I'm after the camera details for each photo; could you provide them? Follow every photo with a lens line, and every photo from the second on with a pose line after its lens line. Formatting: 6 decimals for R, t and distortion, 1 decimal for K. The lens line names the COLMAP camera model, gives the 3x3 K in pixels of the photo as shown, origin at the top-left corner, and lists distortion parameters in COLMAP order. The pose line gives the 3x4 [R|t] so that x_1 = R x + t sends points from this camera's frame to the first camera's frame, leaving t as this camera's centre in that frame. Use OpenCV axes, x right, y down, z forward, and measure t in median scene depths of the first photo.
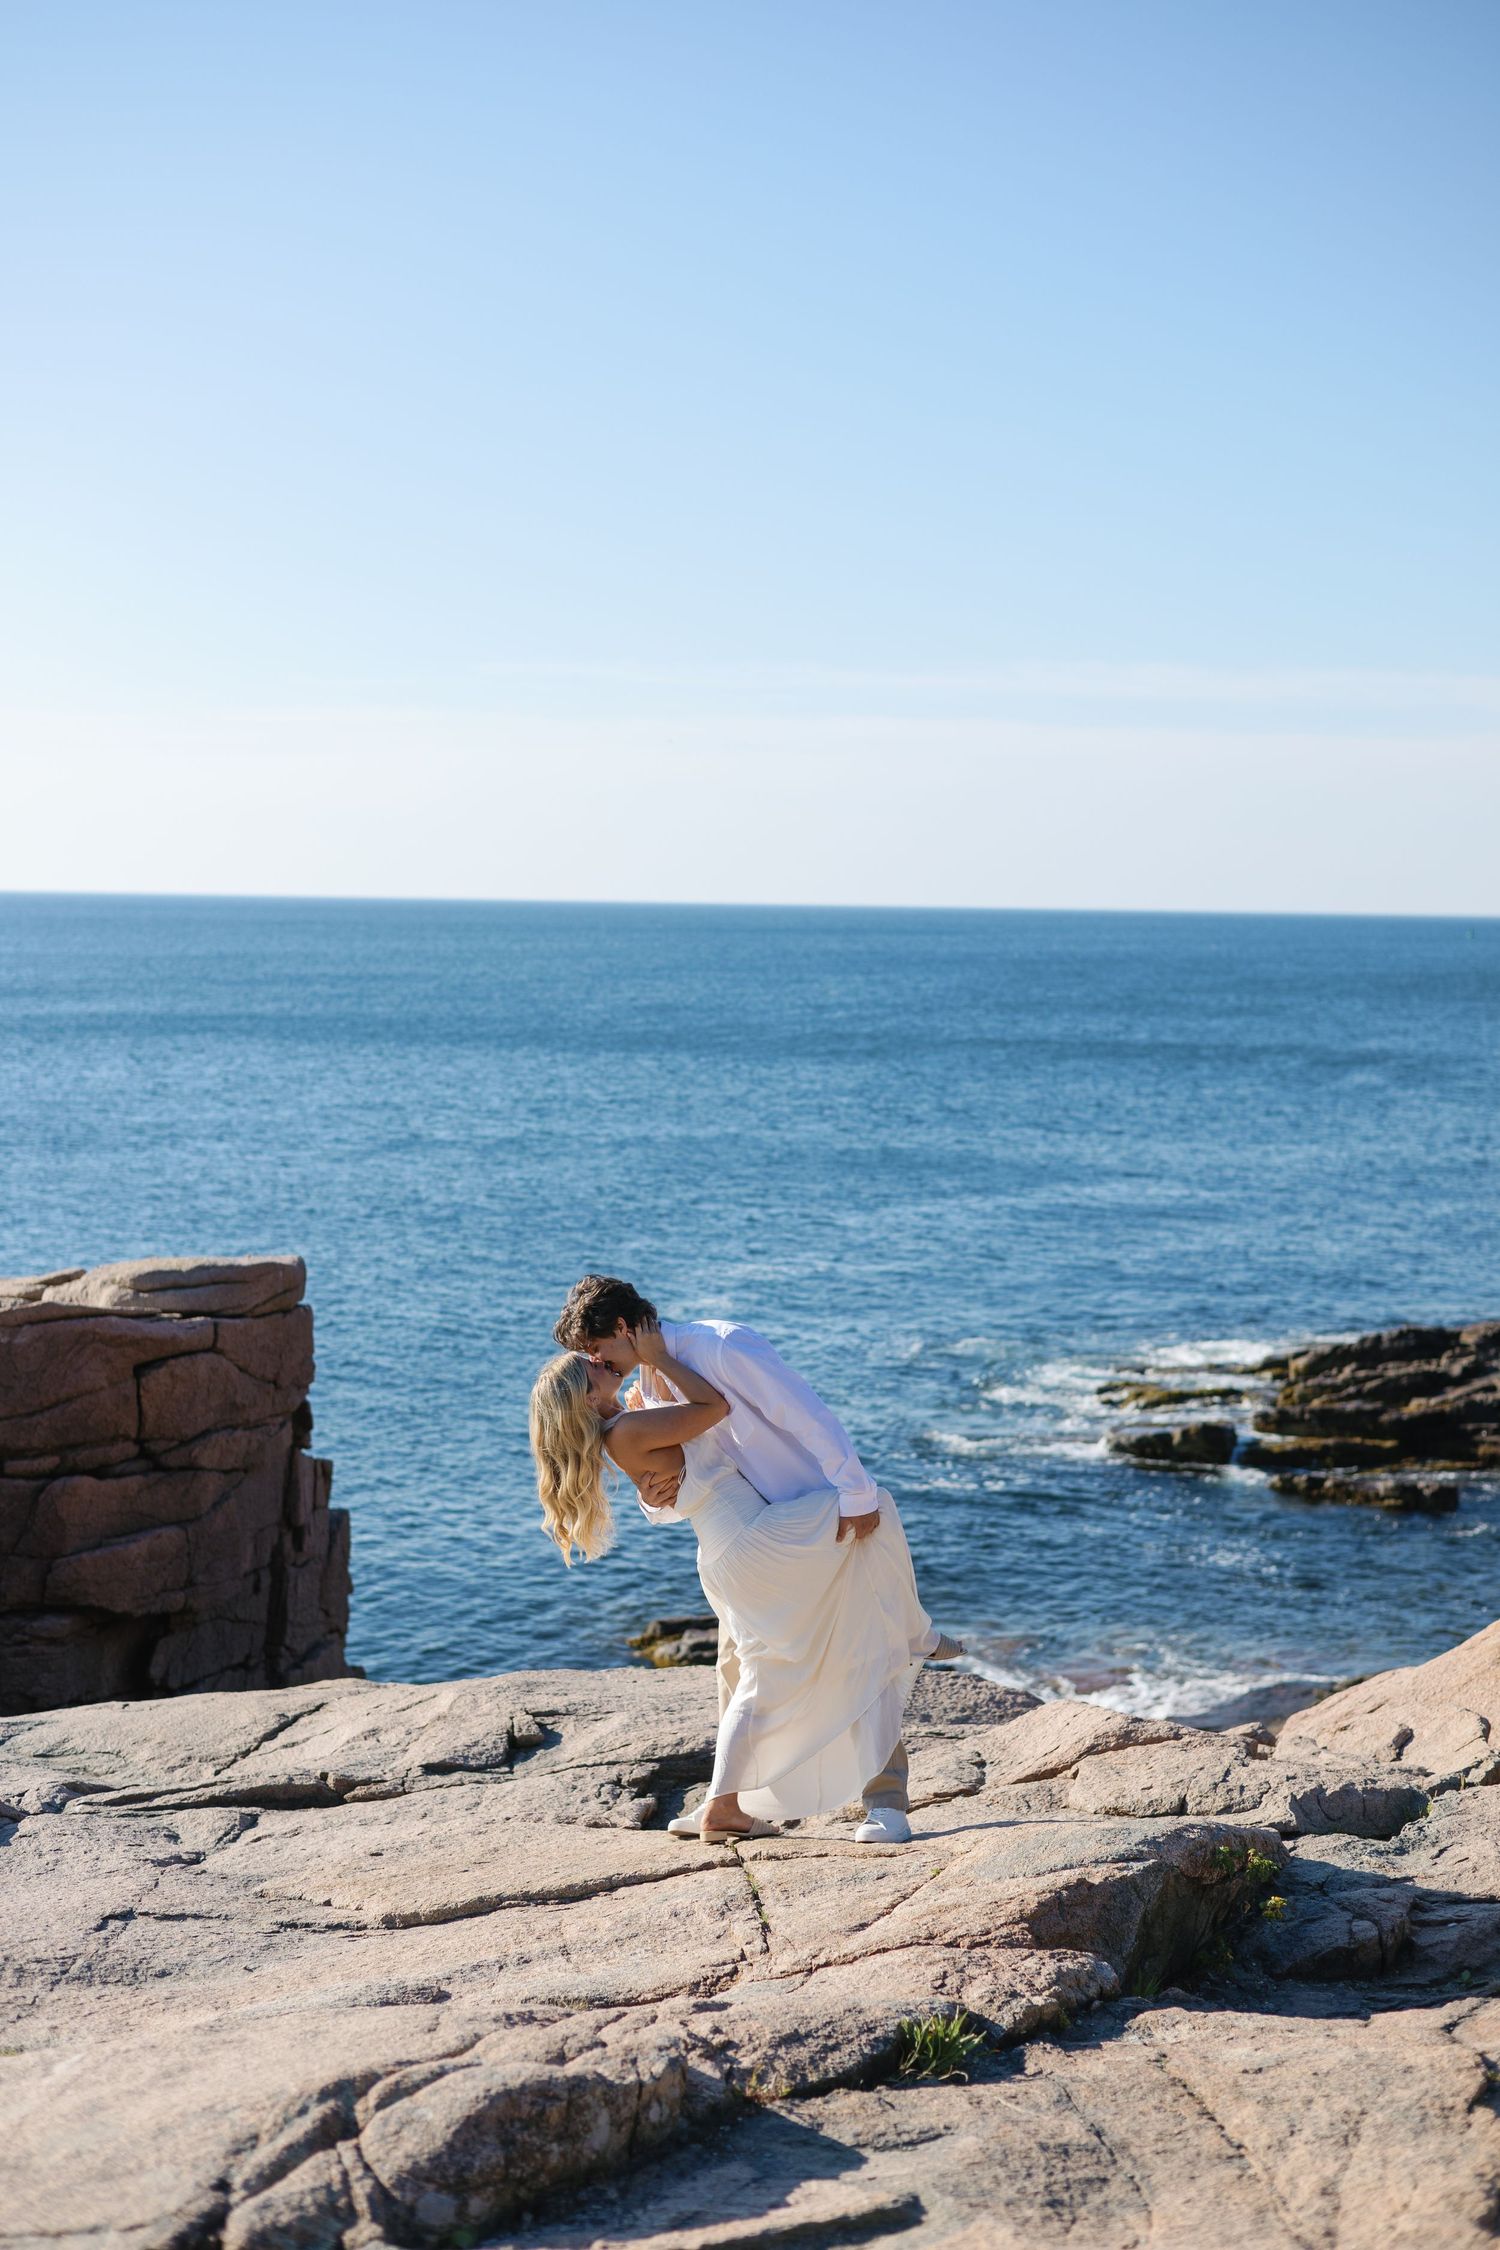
lens RADIAL K [[3135.6, 0, 746.7], [0, 3135.6, 1122.3], [0, 0, 1]] dist [0.021320, 0.000000]
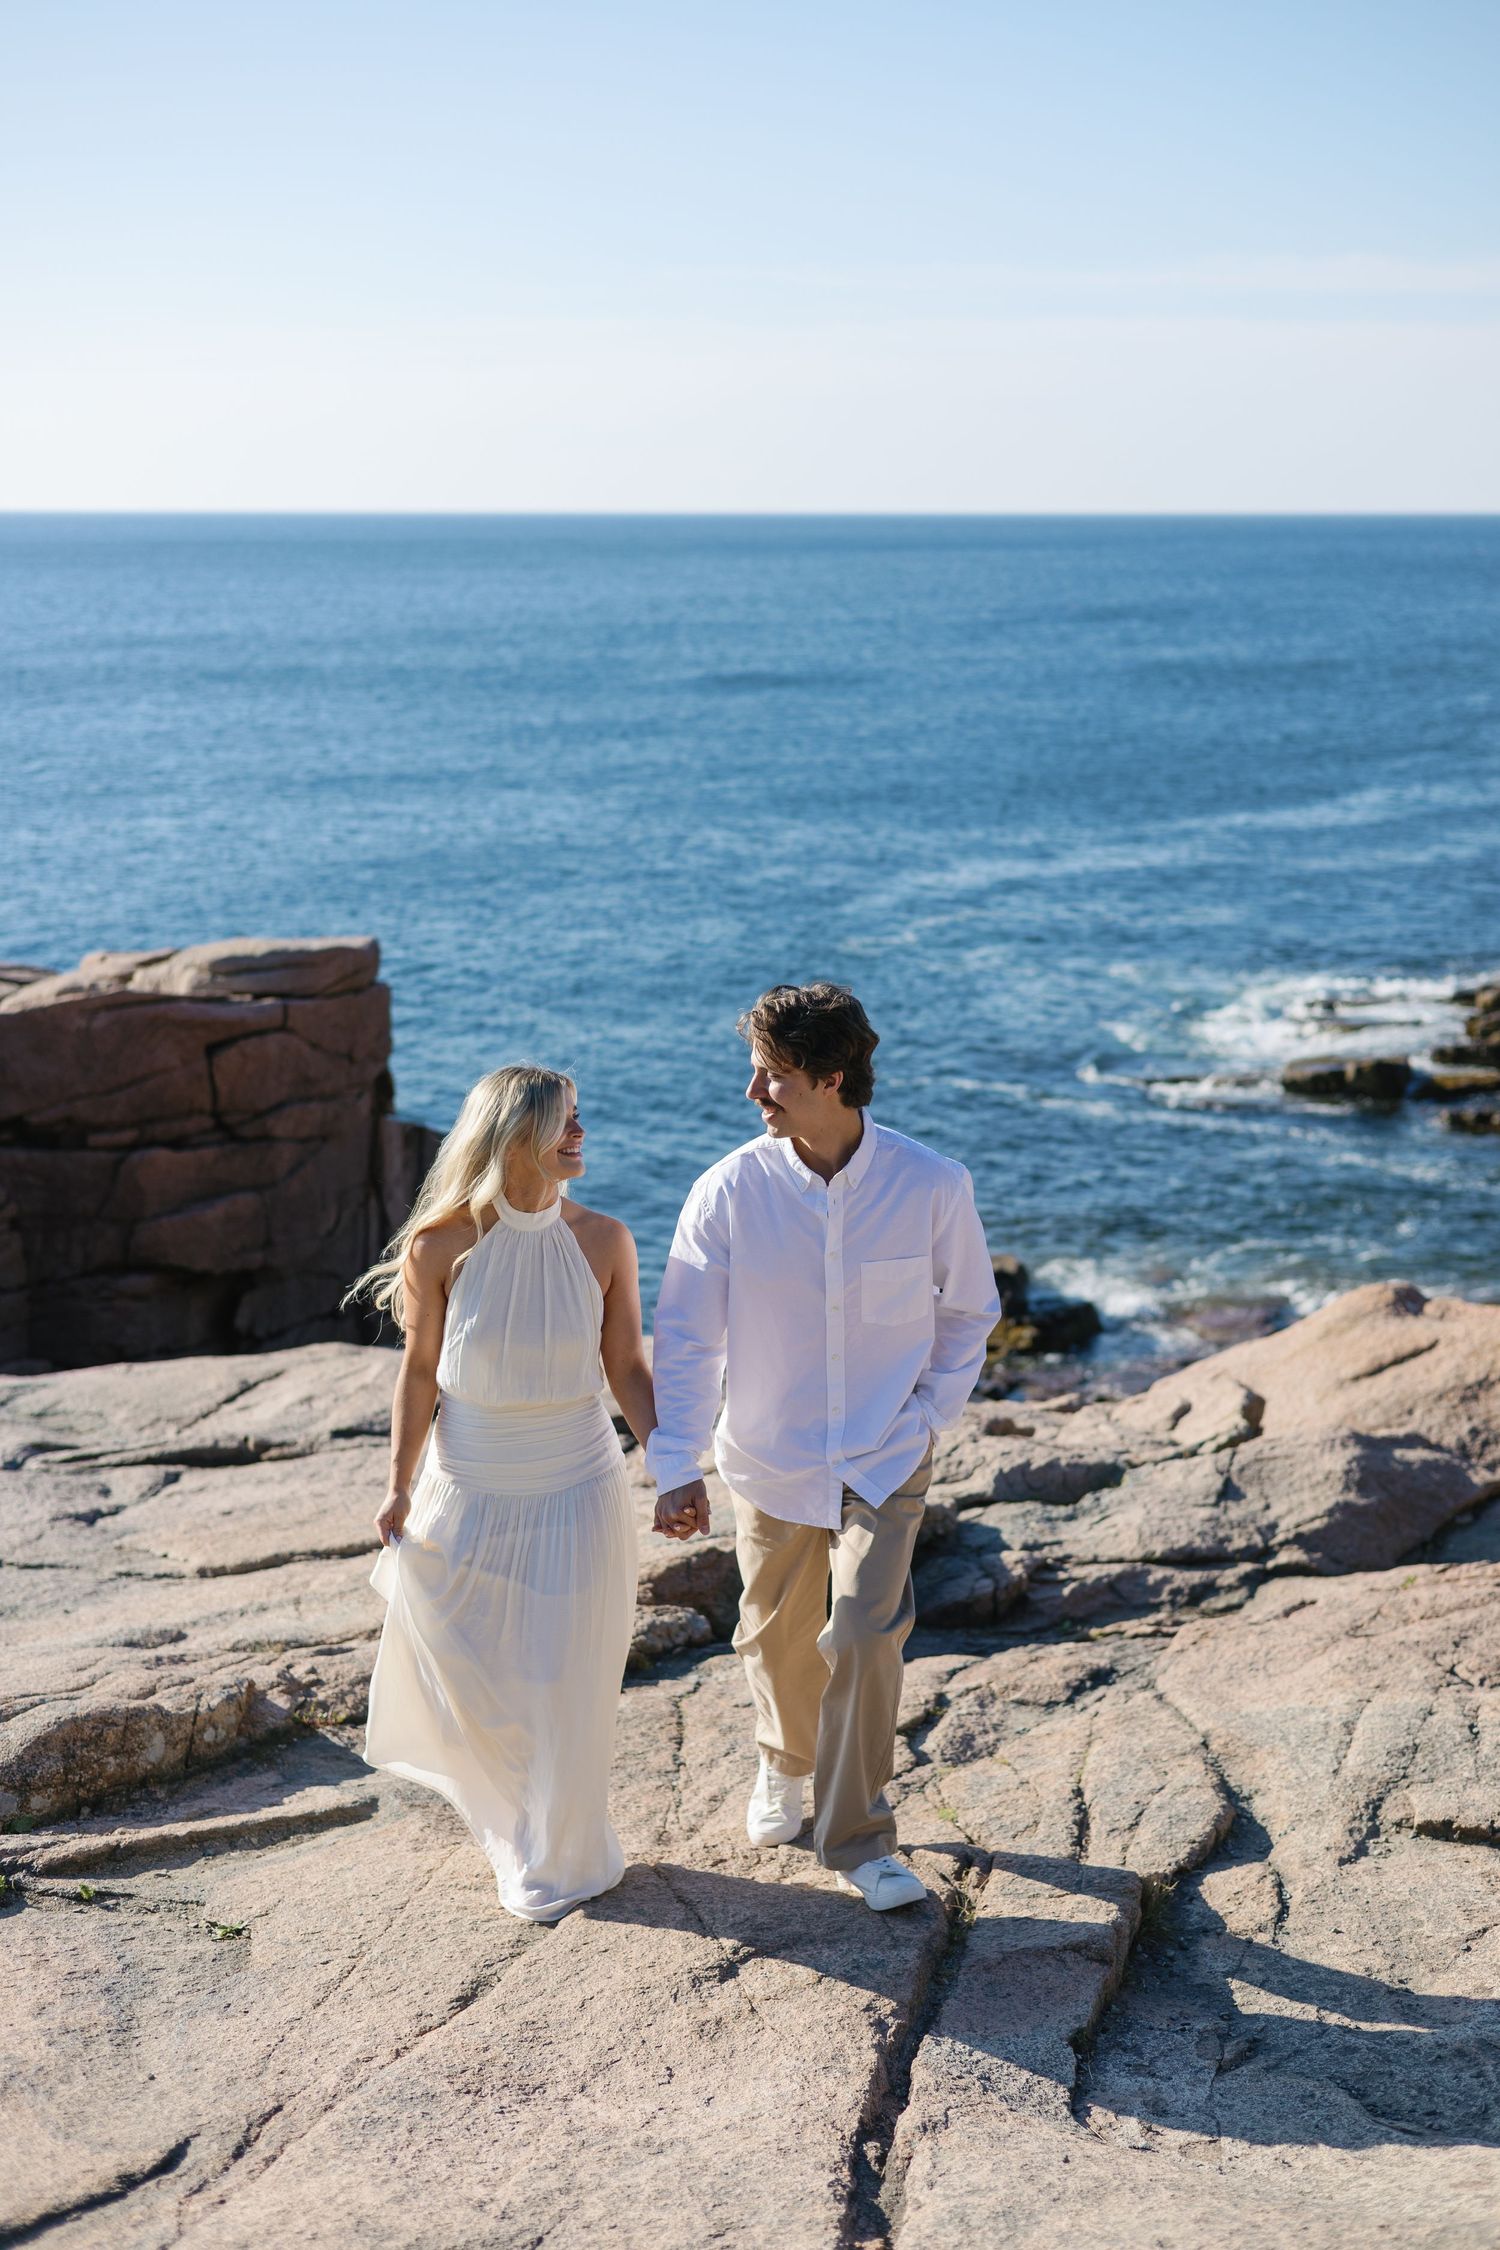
lens RADIAL K [[3135.6, 0, 752.8], [0, 3135.6, 1127.0], [0, 0, 1]] dist [0.021320, 0.000000]
pose [[0.997242, -0.002418, -0.074177, 0.138233], [0.011364, 0.992659, 0.120413, -0.043475], [0.073342, -0.120923, 0.989949, -0.118449]]
